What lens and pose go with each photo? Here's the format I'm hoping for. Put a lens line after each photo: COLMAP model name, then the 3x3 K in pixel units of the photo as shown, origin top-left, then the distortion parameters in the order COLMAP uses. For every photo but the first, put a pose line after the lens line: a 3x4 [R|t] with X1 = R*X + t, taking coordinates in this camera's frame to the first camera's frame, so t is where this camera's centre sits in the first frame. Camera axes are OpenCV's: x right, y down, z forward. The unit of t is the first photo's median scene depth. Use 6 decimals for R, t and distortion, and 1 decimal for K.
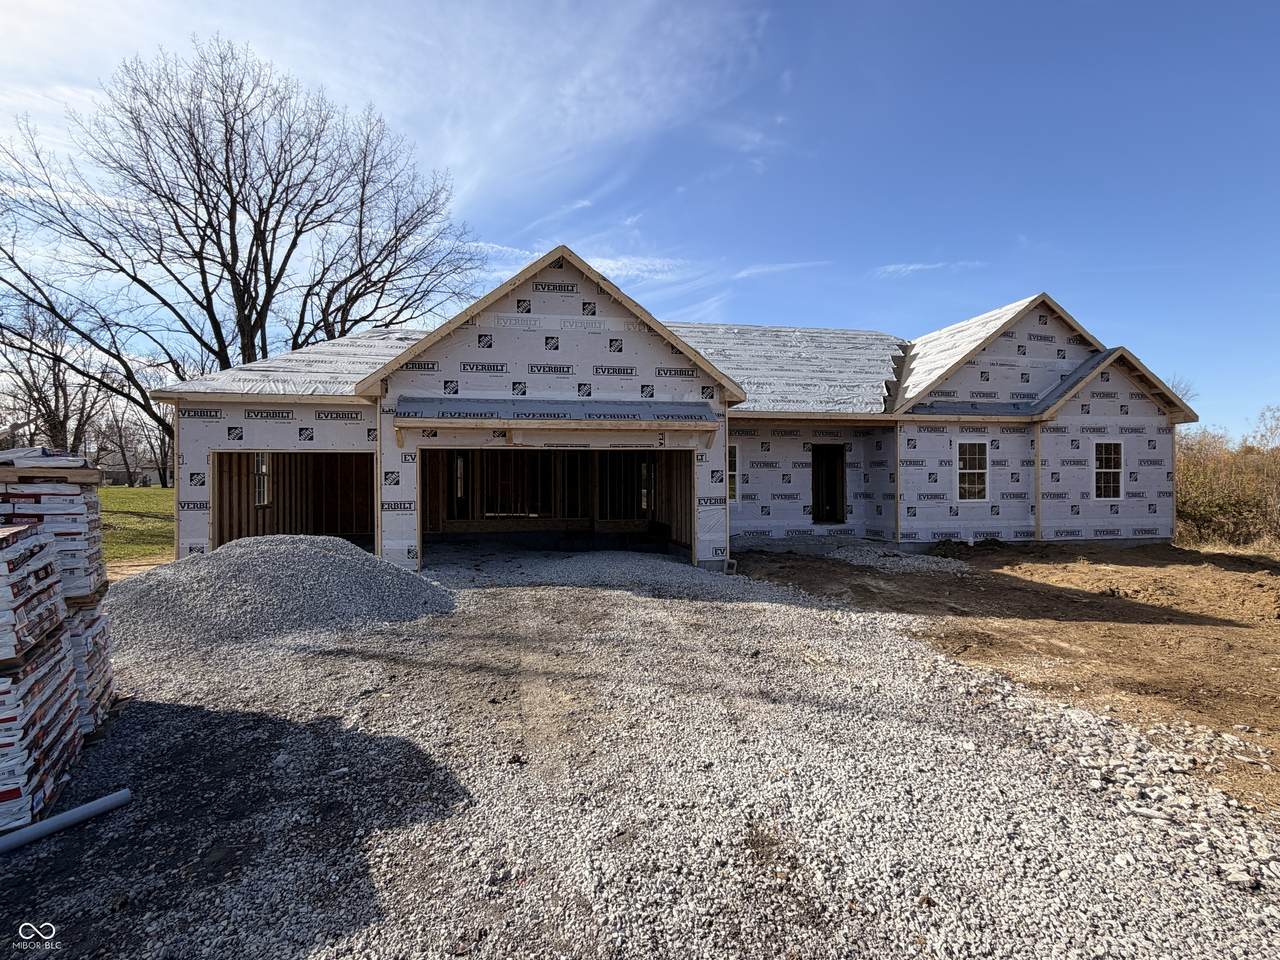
lens RADIAL K [[605.4, 0, 635.5], [0, 605.4, 474.3], [0, 0, 1]] dist [0.004373, -0.000545]
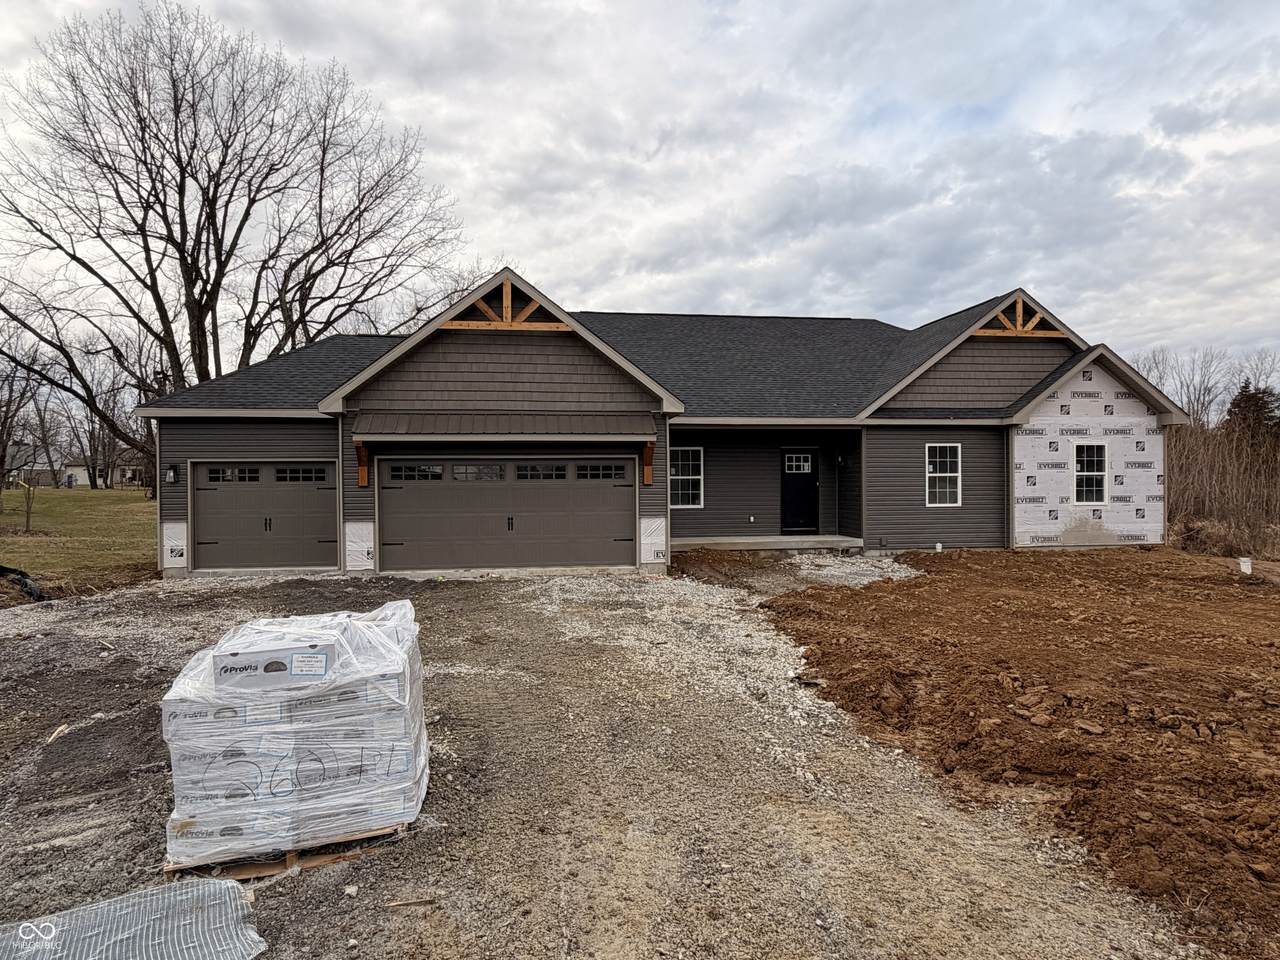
lens RADIAL K [[774.4, 0, 644.0], [0, 774.4, 485.0], [0, 0, 1]] dist [-0.005079, 0.003972]
pose [[0.999370, -0.000098, -0.035490, 0.055628], [0.000666, 0.999872, 0.015977, -0.003864], [0.035484, -0.015991, 0.999242, -0.112926]]
